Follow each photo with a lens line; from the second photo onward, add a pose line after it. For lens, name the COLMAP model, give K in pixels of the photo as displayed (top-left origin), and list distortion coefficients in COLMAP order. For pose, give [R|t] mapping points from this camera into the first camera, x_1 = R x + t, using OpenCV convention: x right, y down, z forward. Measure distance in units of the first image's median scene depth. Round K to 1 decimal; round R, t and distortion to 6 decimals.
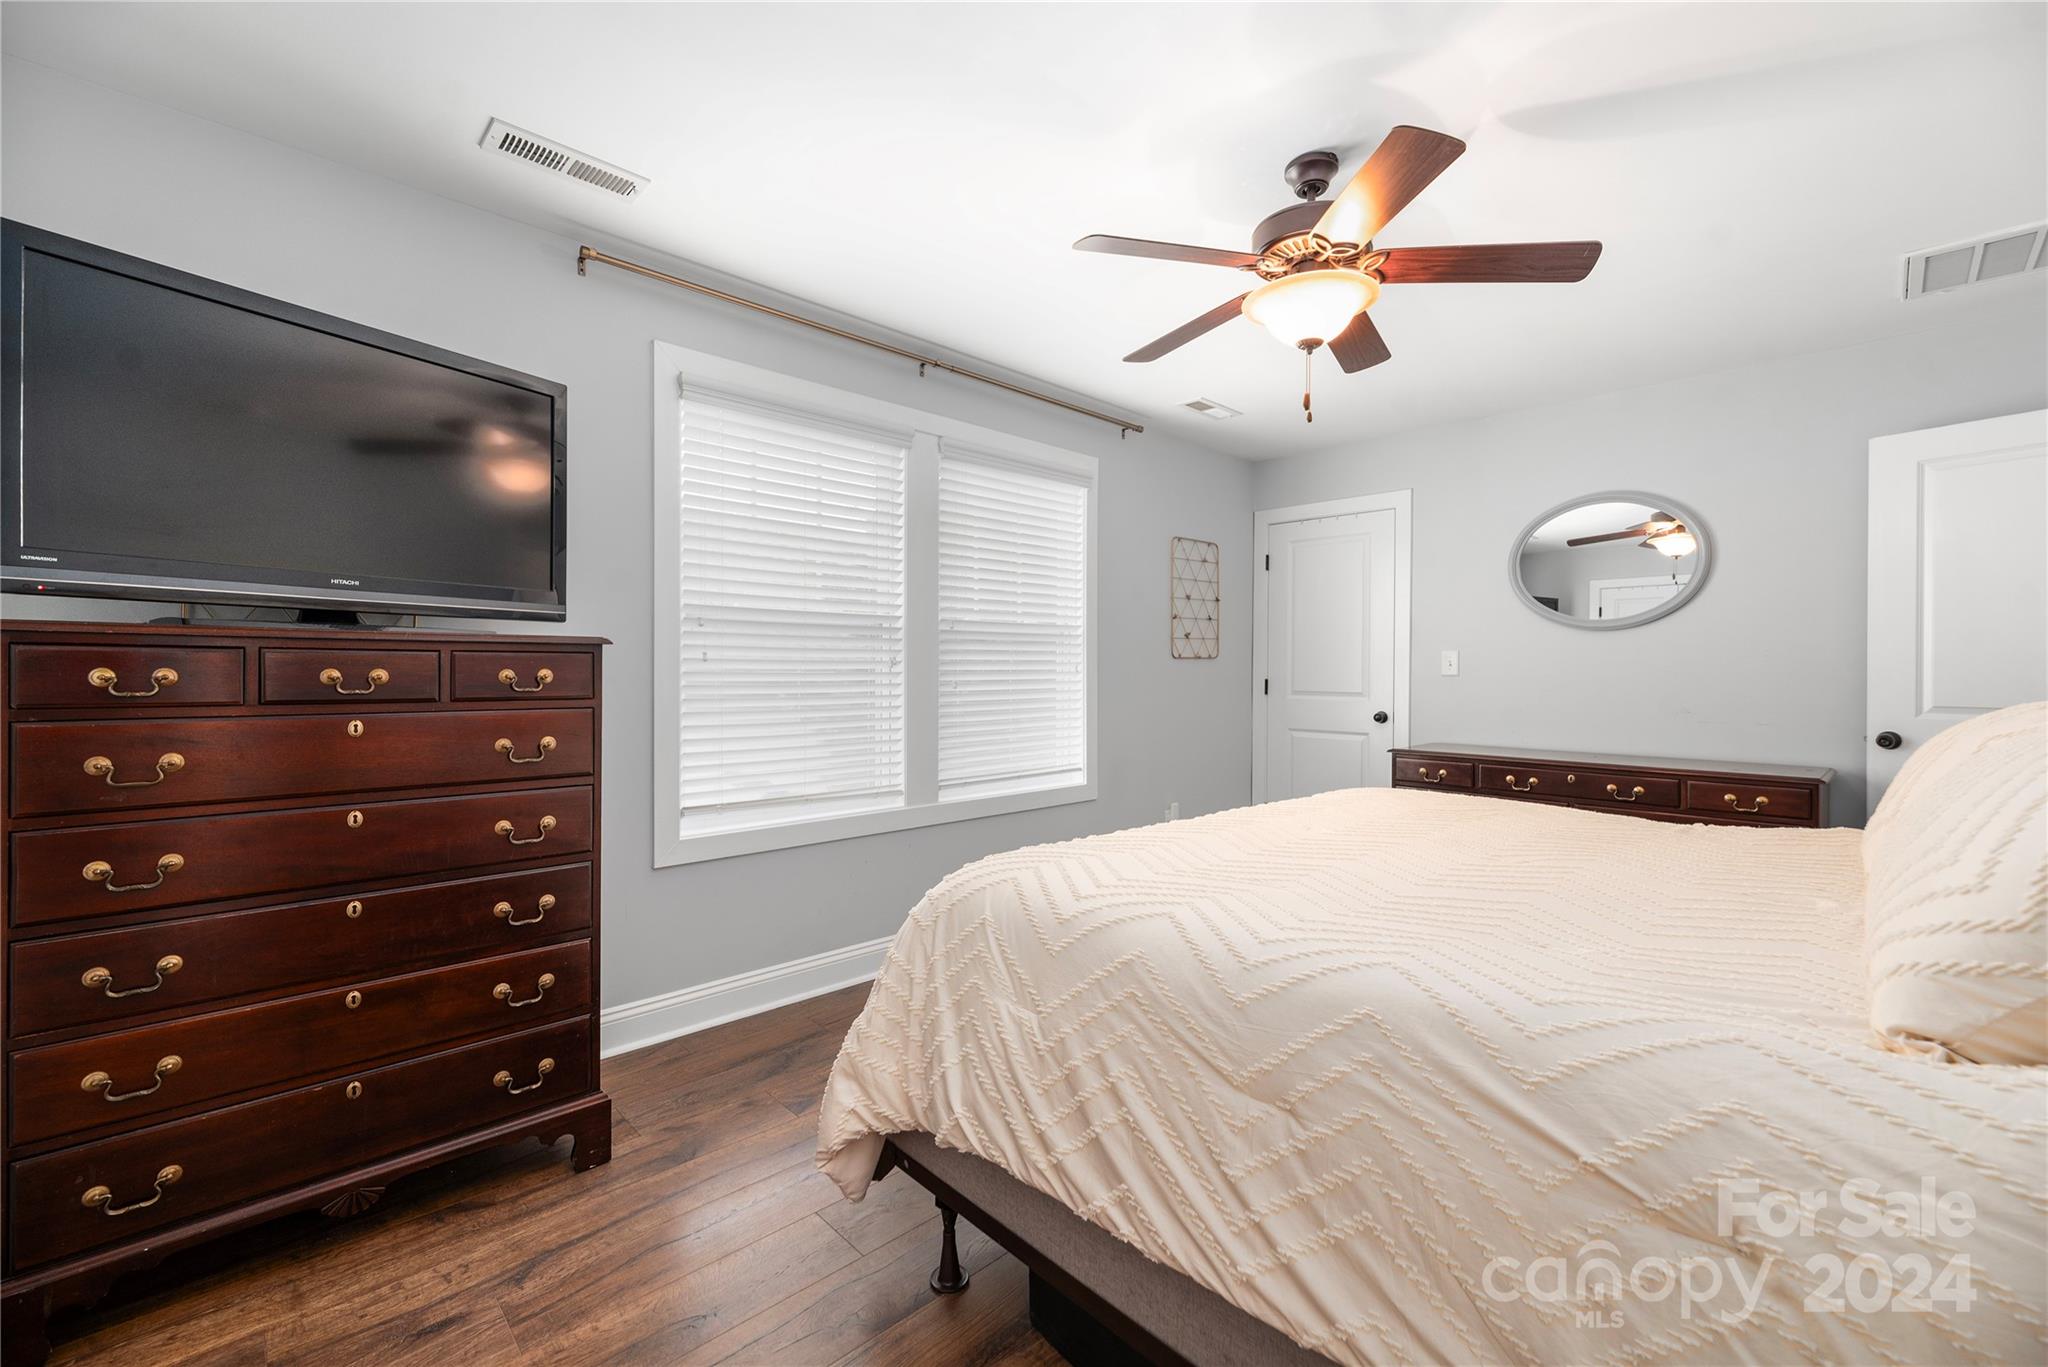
lens RADIAL K [[847.3, 0, 1025.4], [0, 847.3, 670.6], [0, 0, 1]] dist [-0.000179, -0.000084]
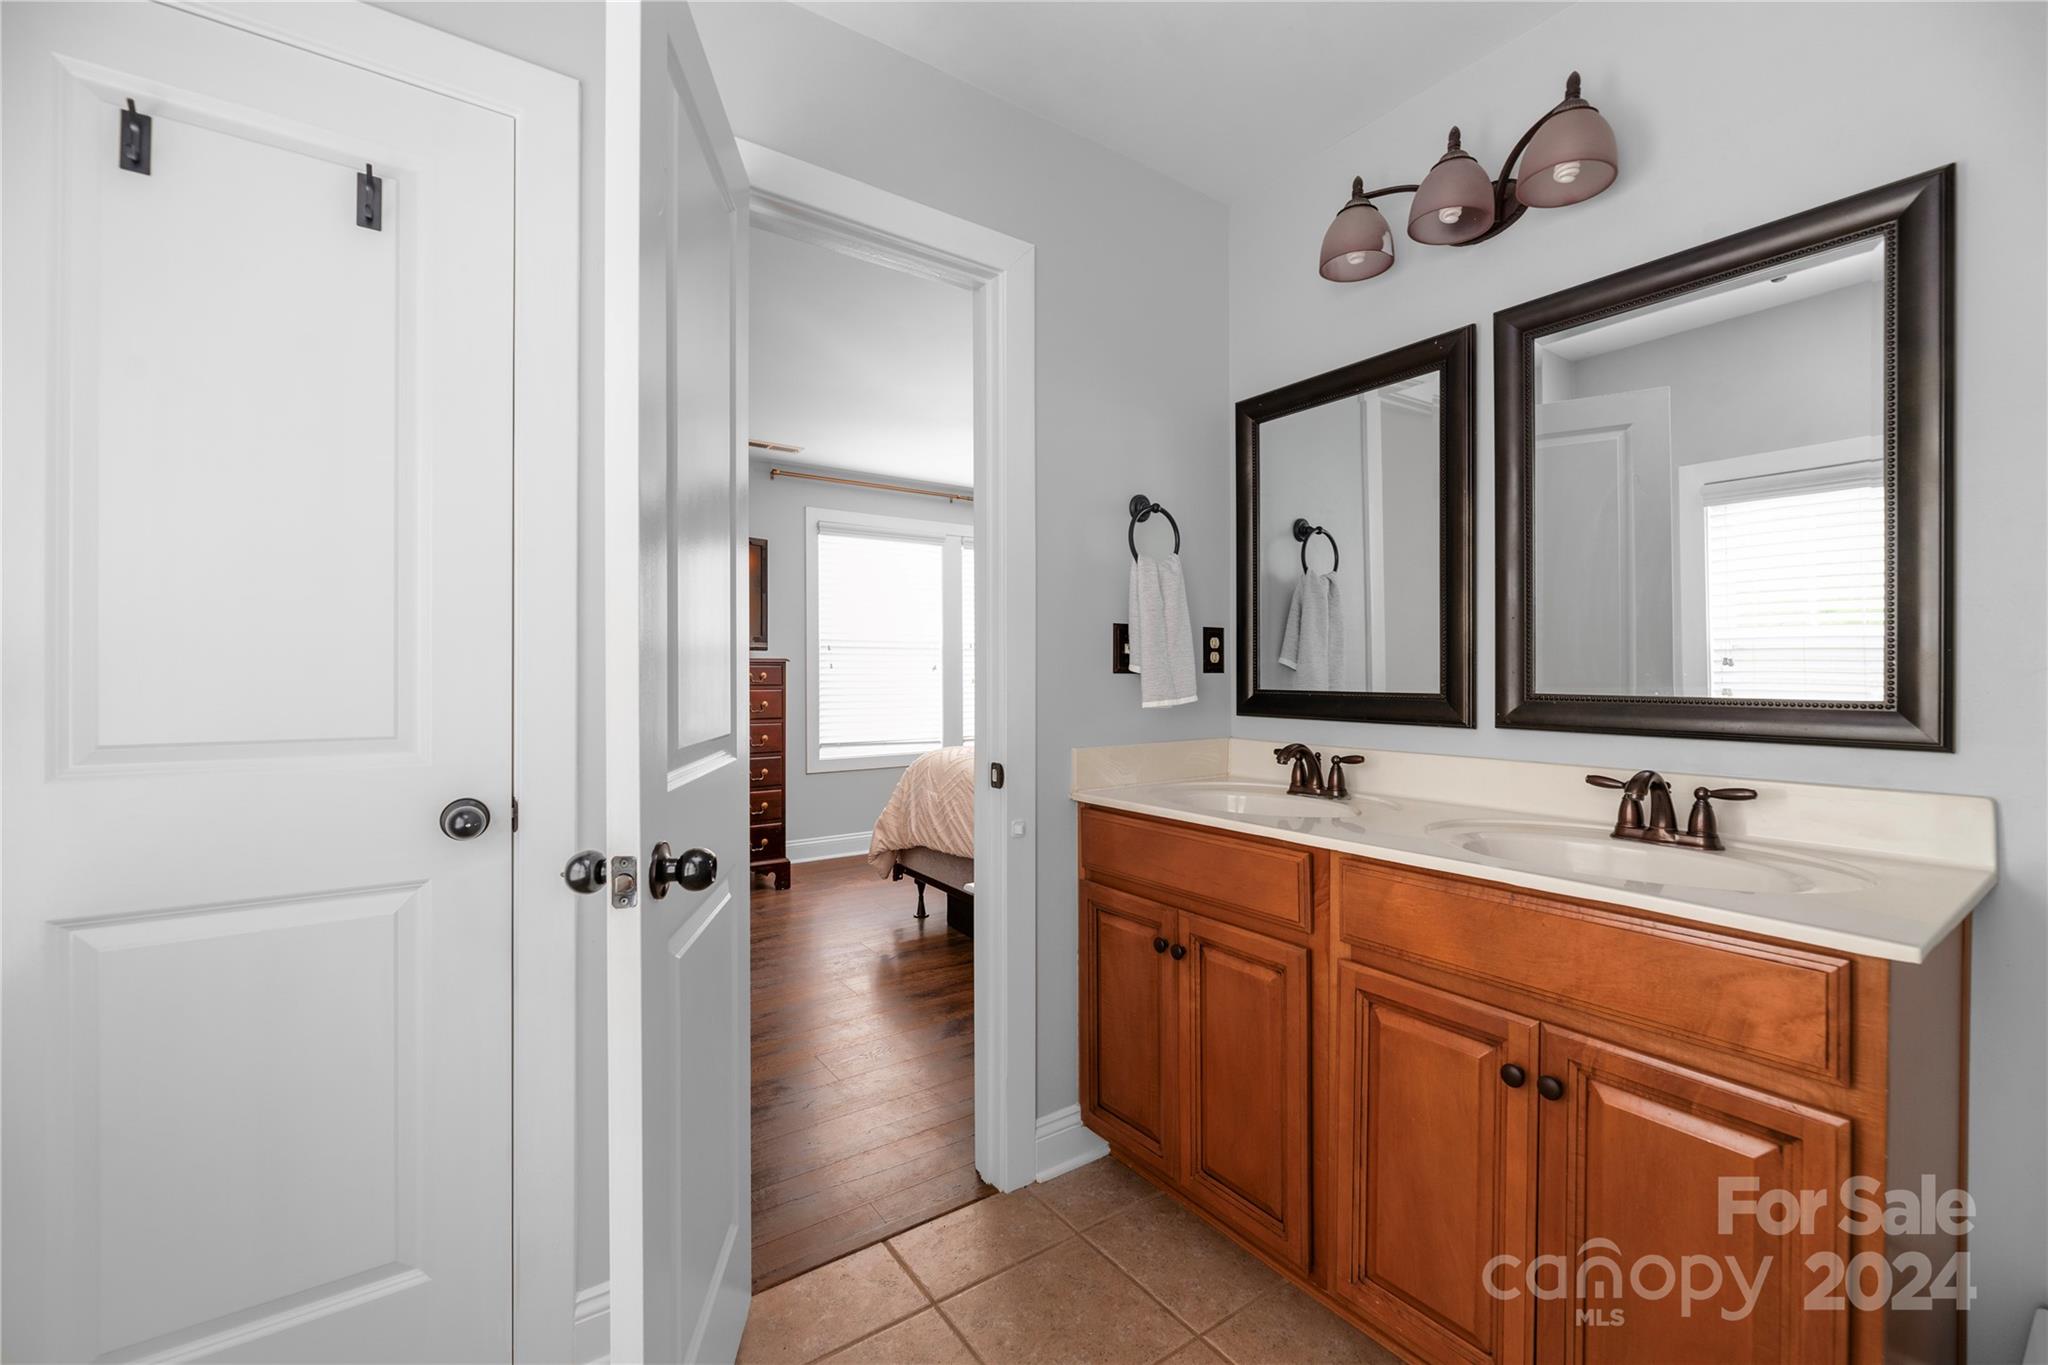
lens RADIAL K [[847.3, 0, 1026.4], [0, 847.3, 672.3], [0, 0, 1]] dist [-0.000179, -0.000084]
pose [[0.988601, -0.004723, -0.150483, 0.313964], [0.004659, 0.999989, -0.000776, 0.001277], [0.150485, 0.000066, 0.988612, -0.751053]]
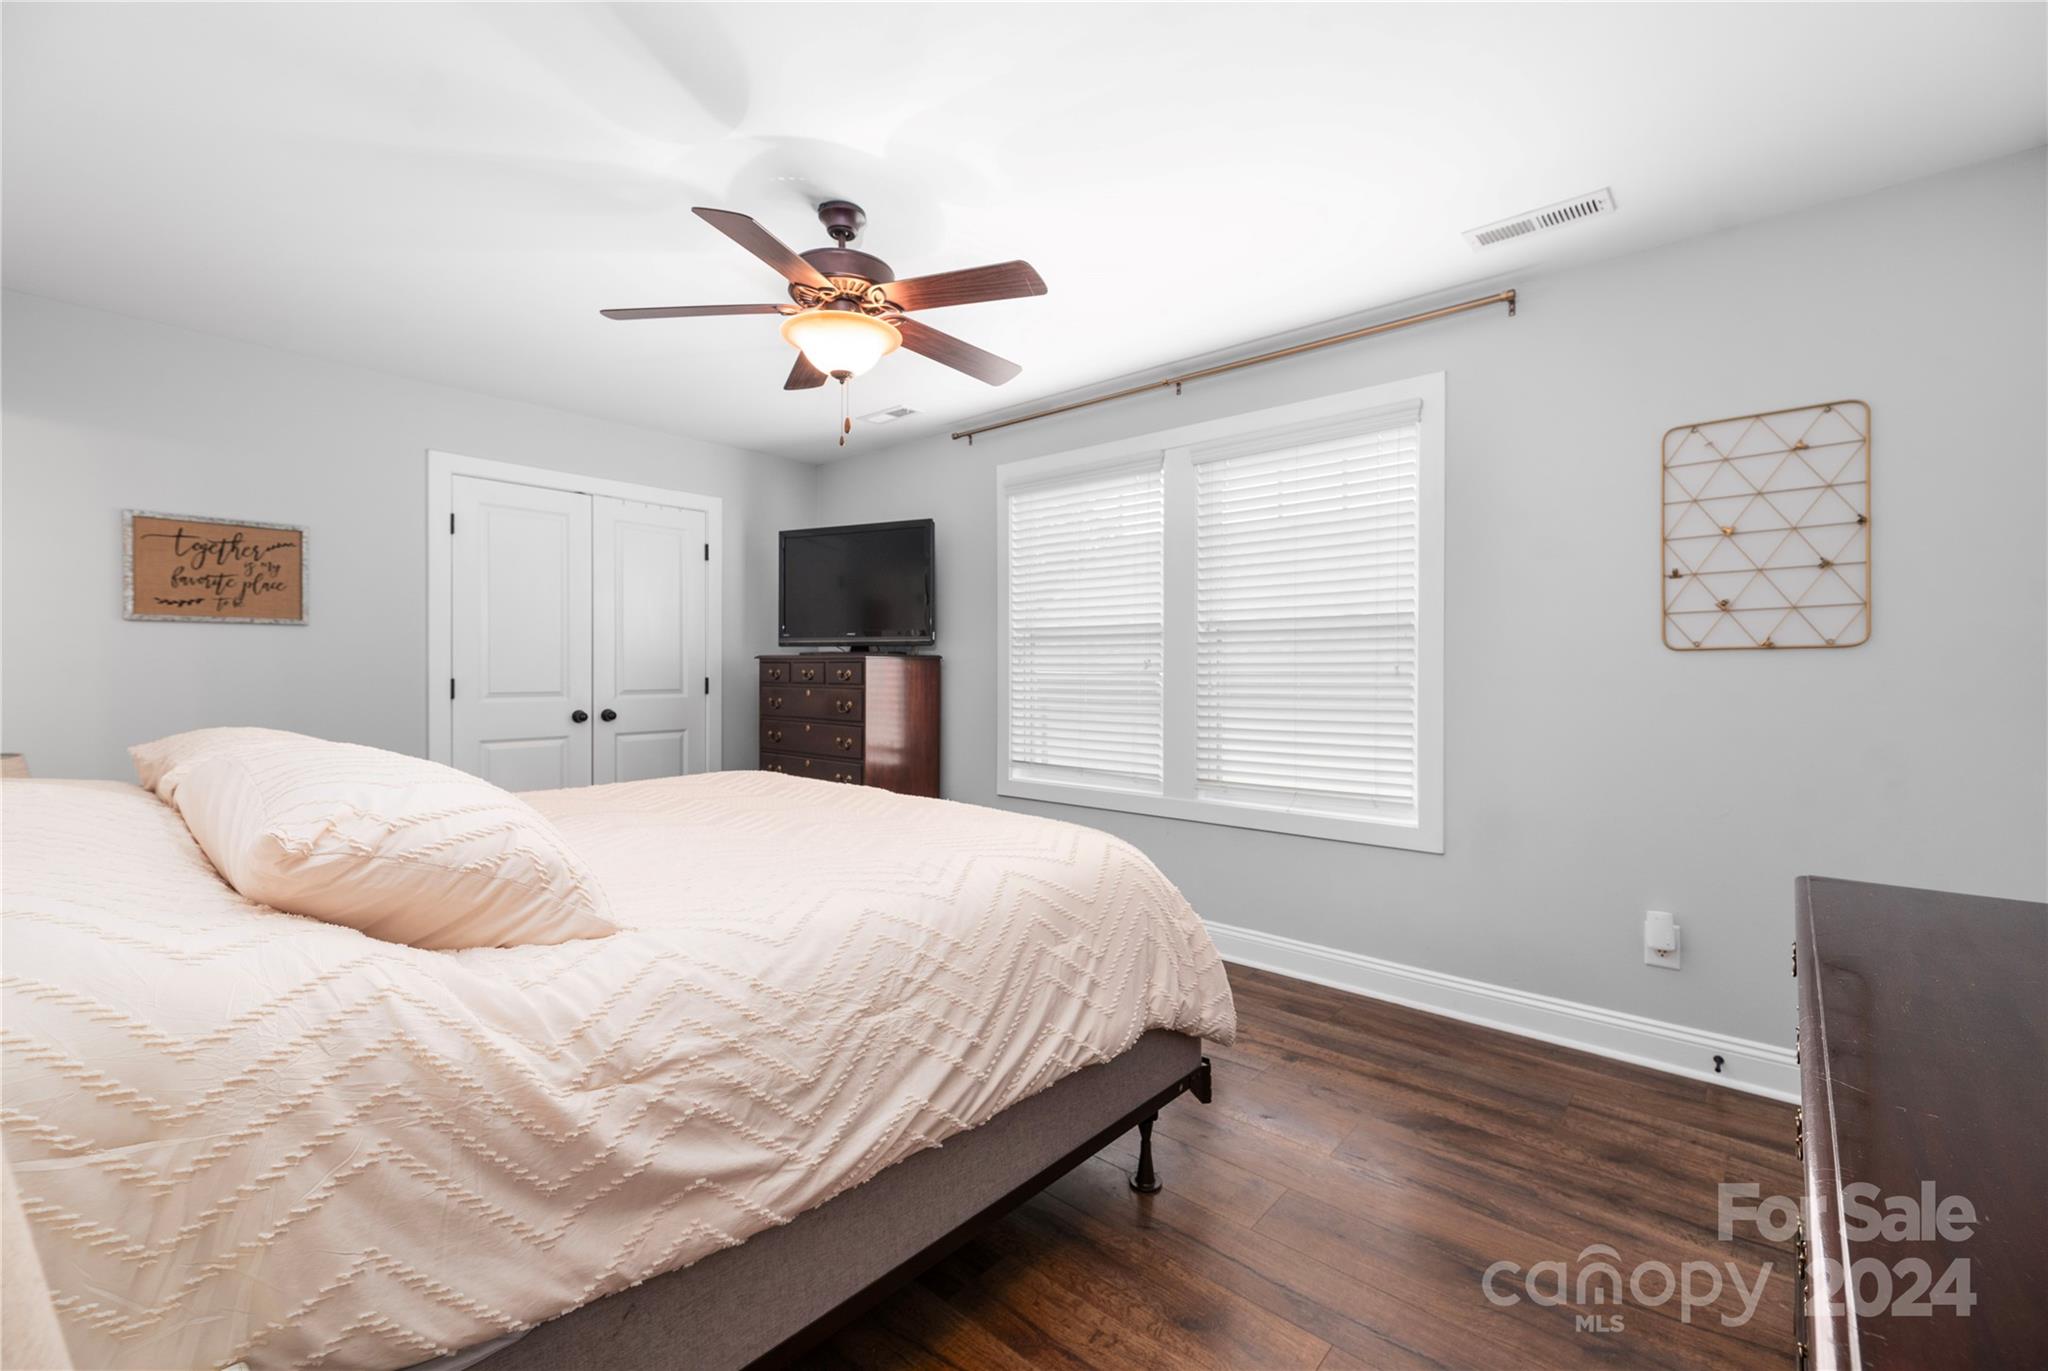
lens RADIAL K [[847.3, 0, 1040.8], [0, 847.3, 670.7], [0, 0, 1]] dist [-0.000179, -0.000084]
pose [[0.097411, -0.006504, -0.995223, 0.991312], [-0.006651, 0.999952, -0.007186, 0.007884], [0.995222, 0.007319, 0.097363, 0.786506]]
